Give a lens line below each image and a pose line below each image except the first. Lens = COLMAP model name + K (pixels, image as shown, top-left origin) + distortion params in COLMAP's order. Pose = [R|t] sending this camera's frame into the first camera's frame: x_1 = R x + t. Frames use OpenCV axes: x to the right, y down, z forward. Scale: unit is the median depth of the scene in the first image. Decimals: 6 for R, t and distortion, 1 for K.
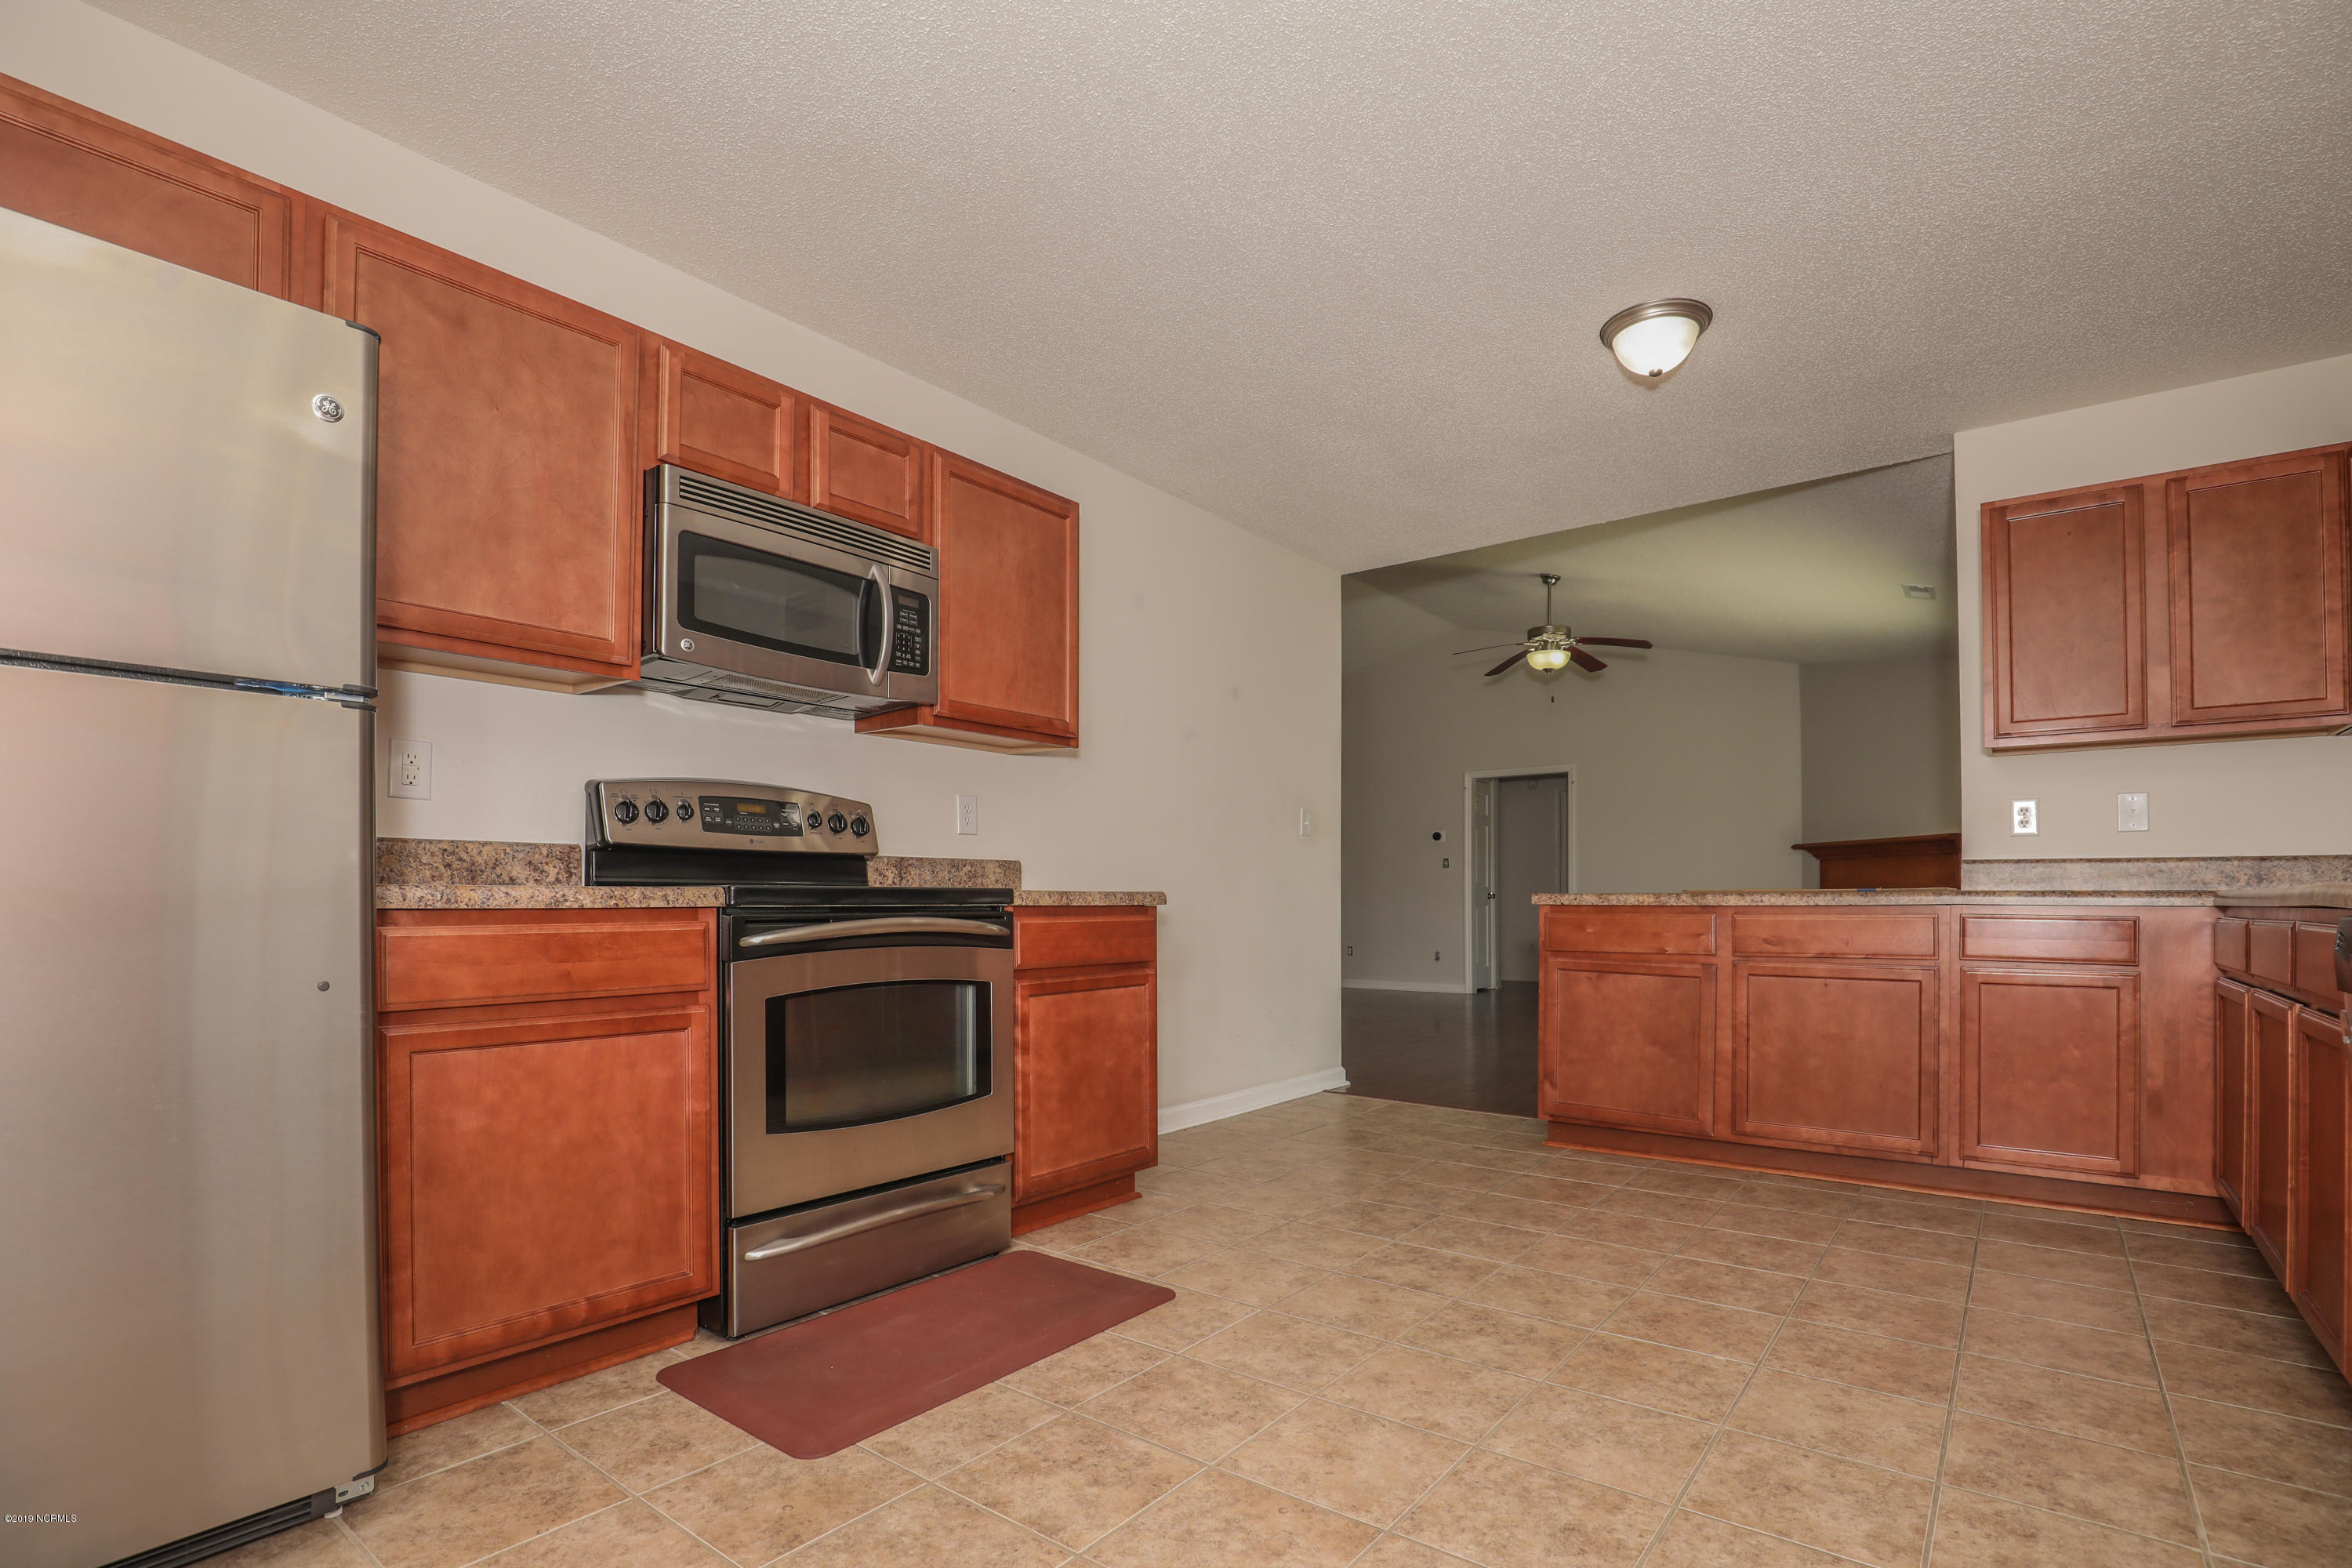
lens RADIAL K [[1086.8, 0, 1141.7], [0, 1086.8, 835.6], [0, 0, 1]] dist [-0.034493, 0.006748]
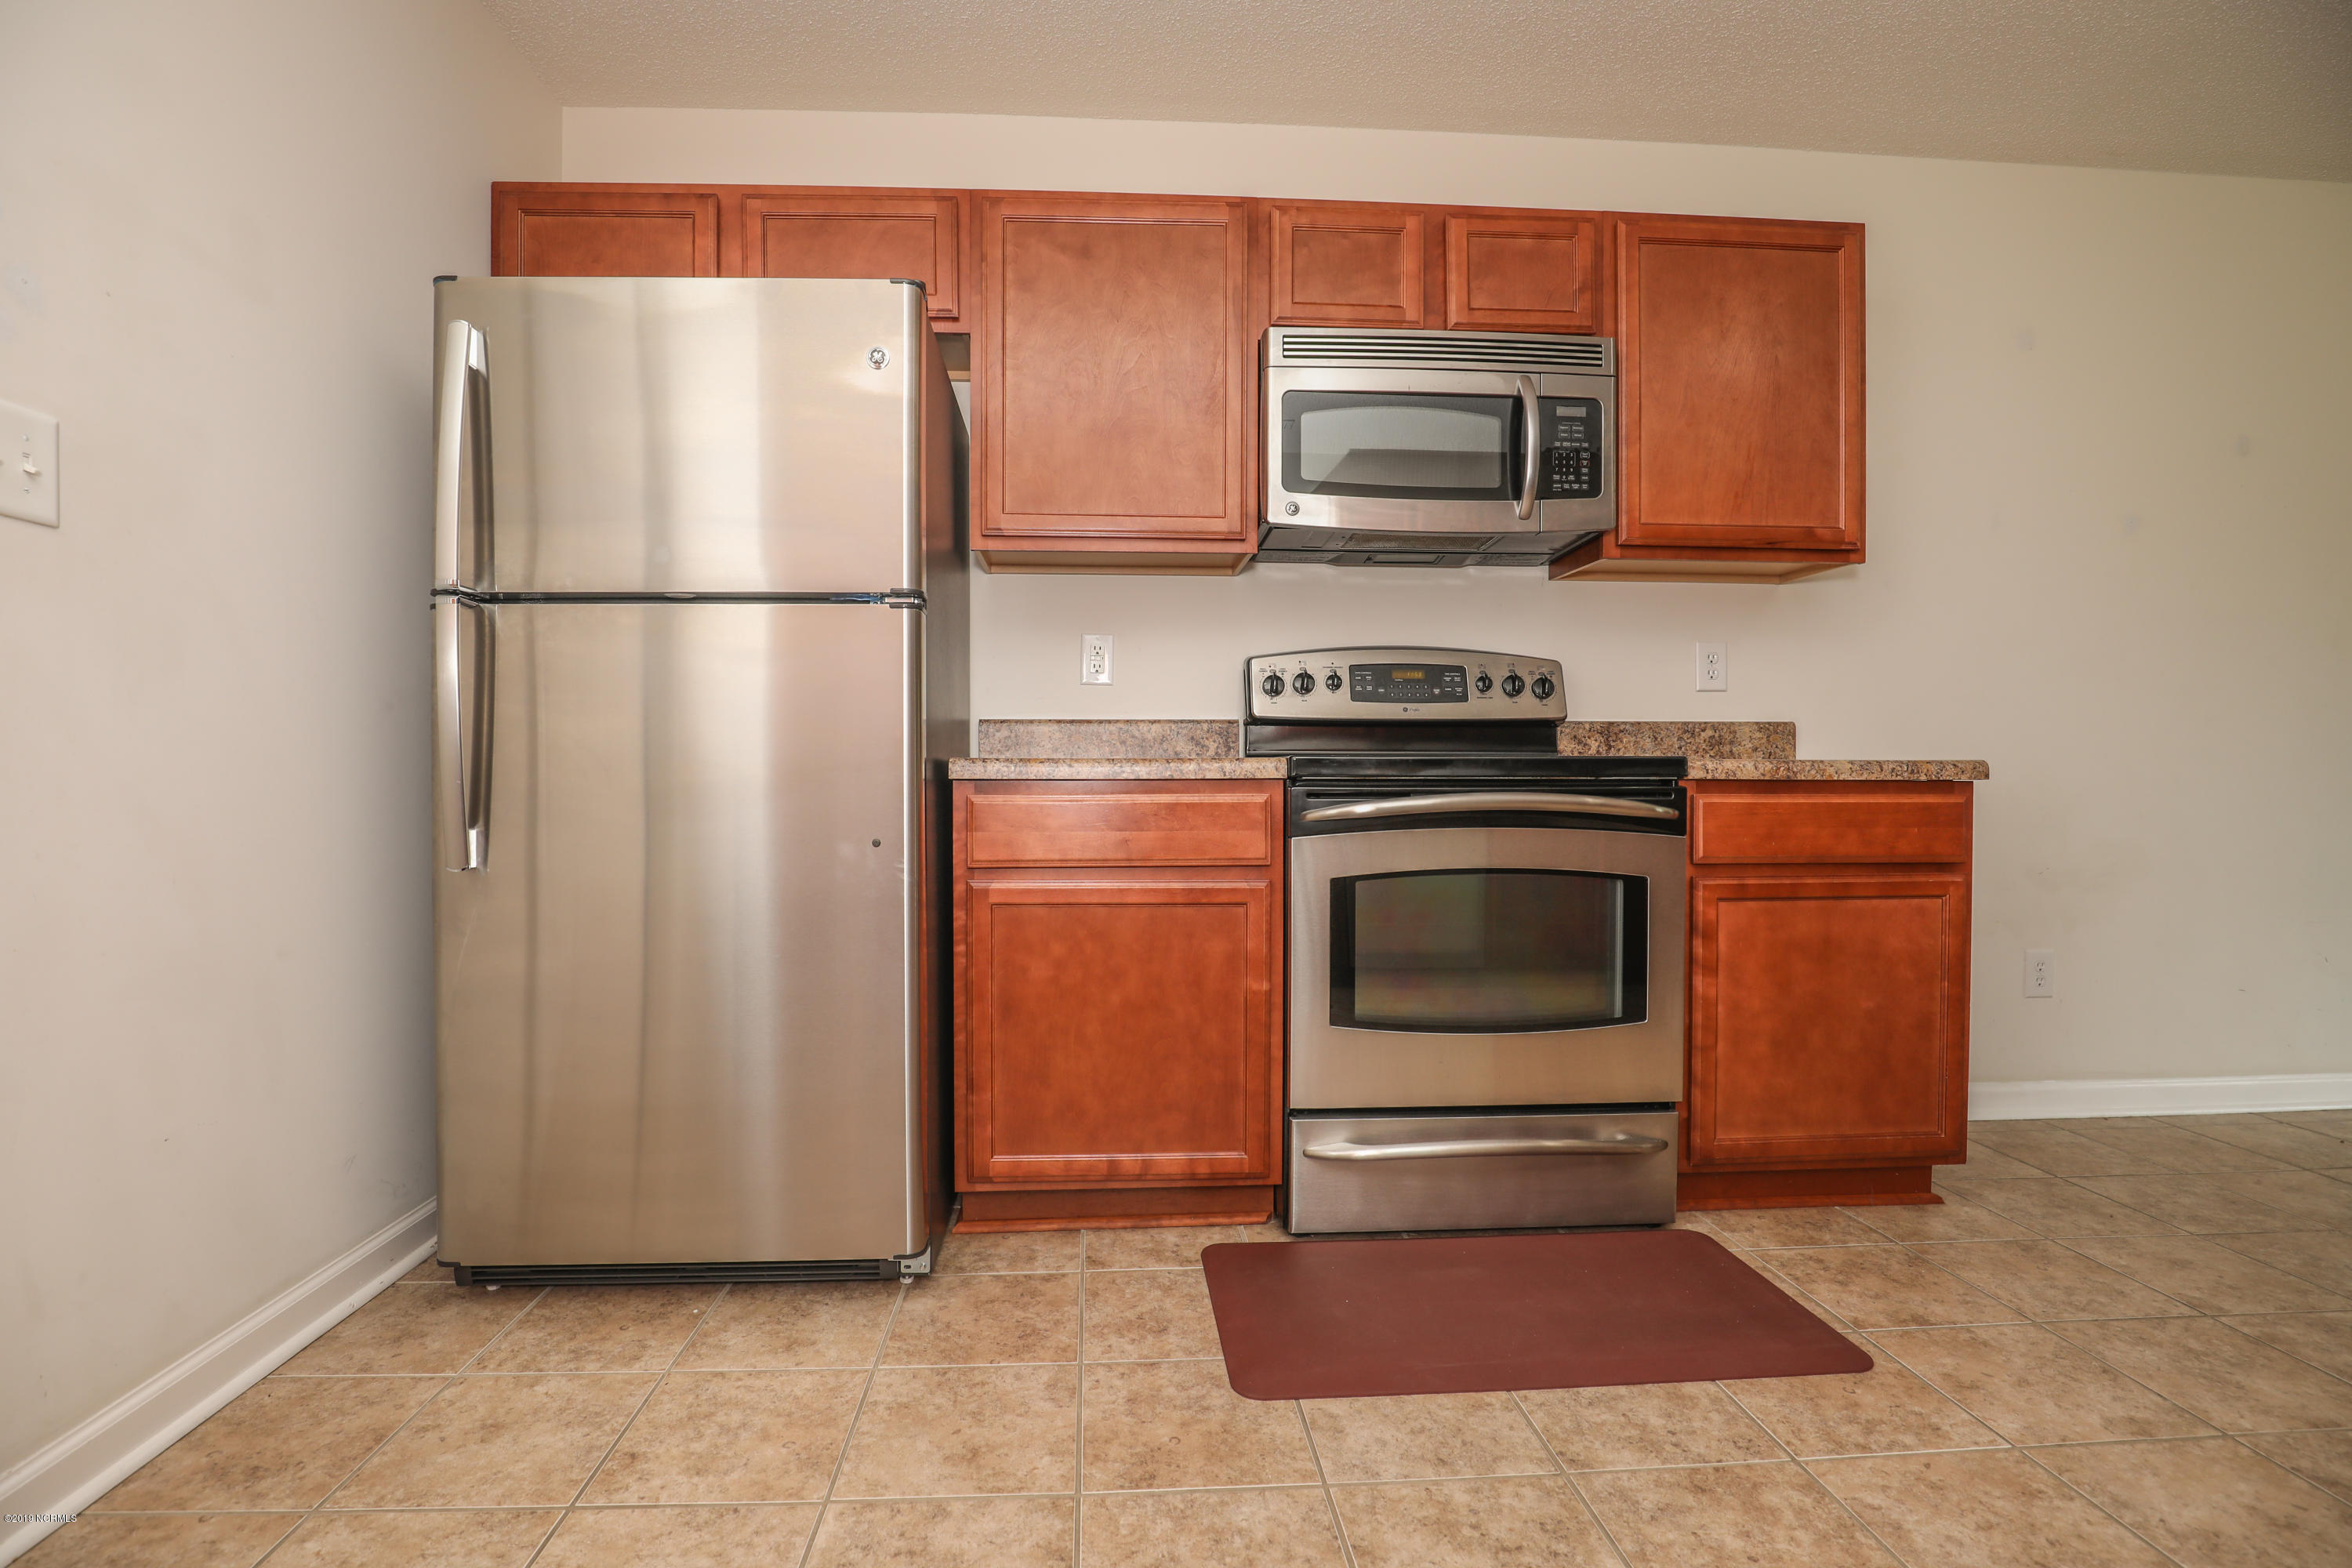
lens RADIAL K [[1086.8, 0, 1174.4], [0, 1086.8, 748.1], [0, 0, 1]] dist [-0.034493, 0.006748]
pose [[0.682841, -0.014832, -0.730416, 0.205610], [0.040794, 0.999008, 0.017851, 0.015482], [0.729427, -0.041986, 0.682769, 0.242167]]
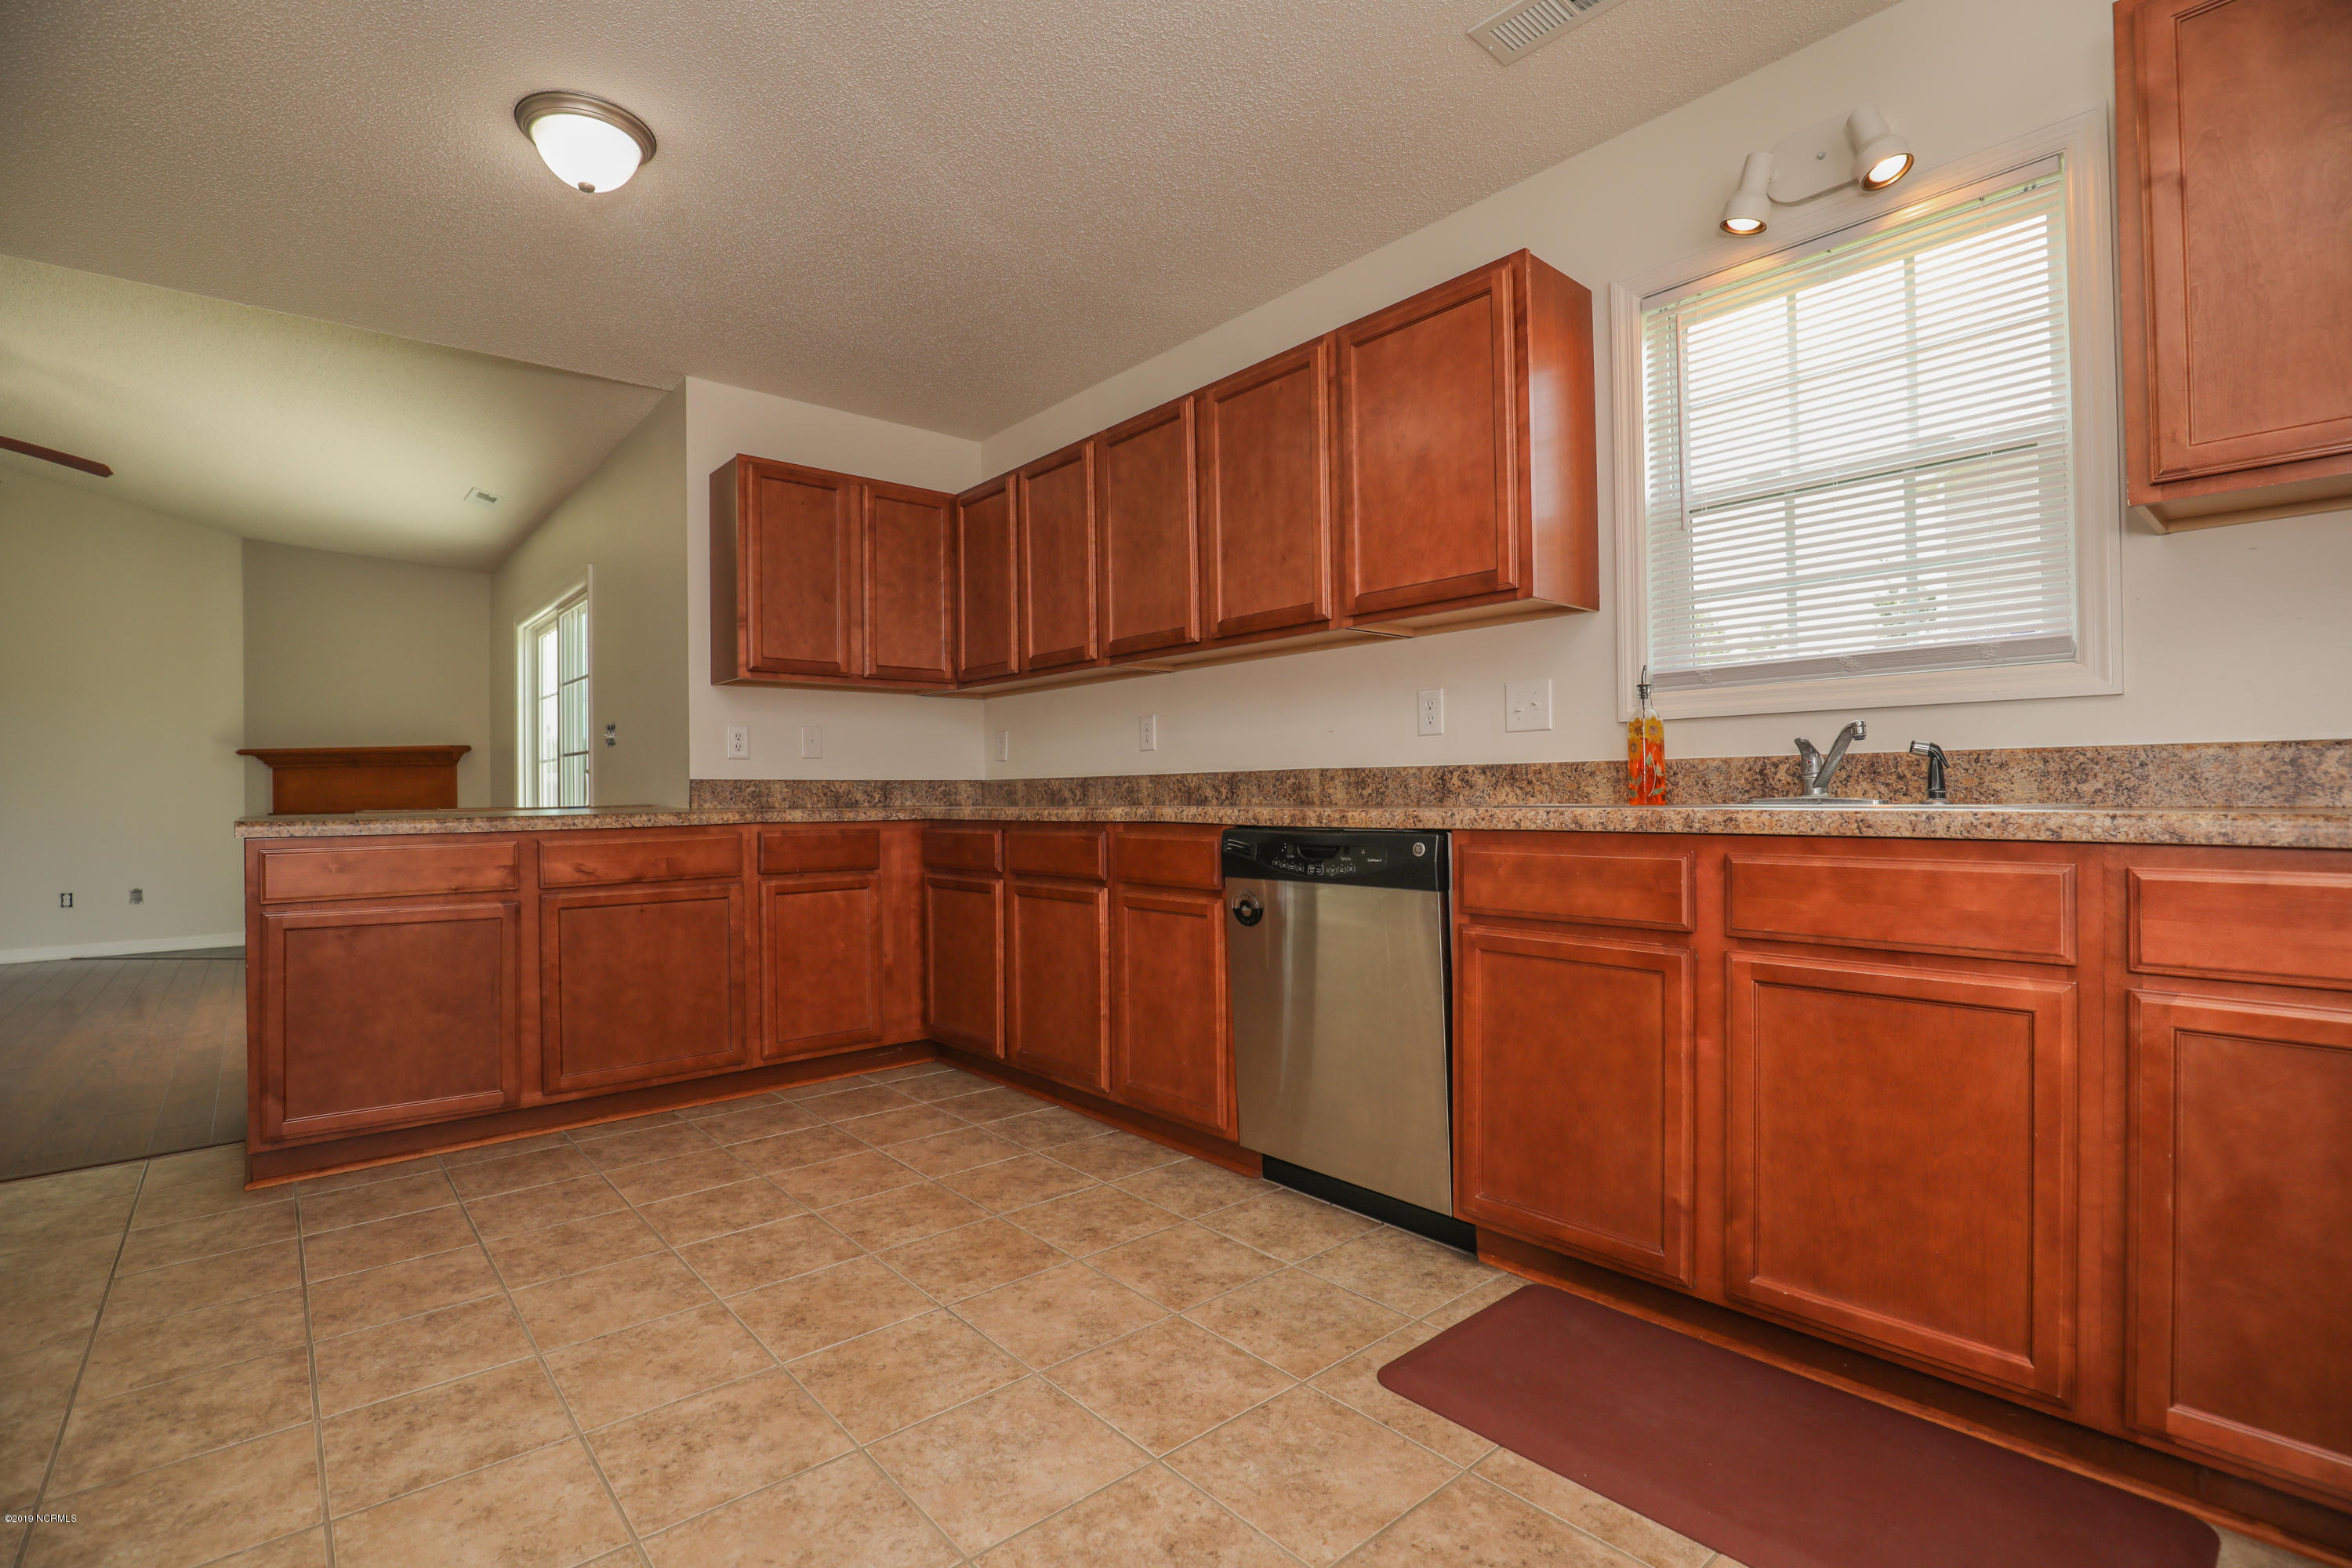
lens RADIAL K [[1086.8, 0, 1166.8], [0, 1086.8, 745.1], [0, 0, 1]] dist [-0.034493, 0.006748]
pose [[0.187782, 0.039900, 0.981400, -0.283028], [-0.041050, 0.998620, -0.032746, 0.007699], [-0.981353, -0.034137, 0.189161, 0.489987]]
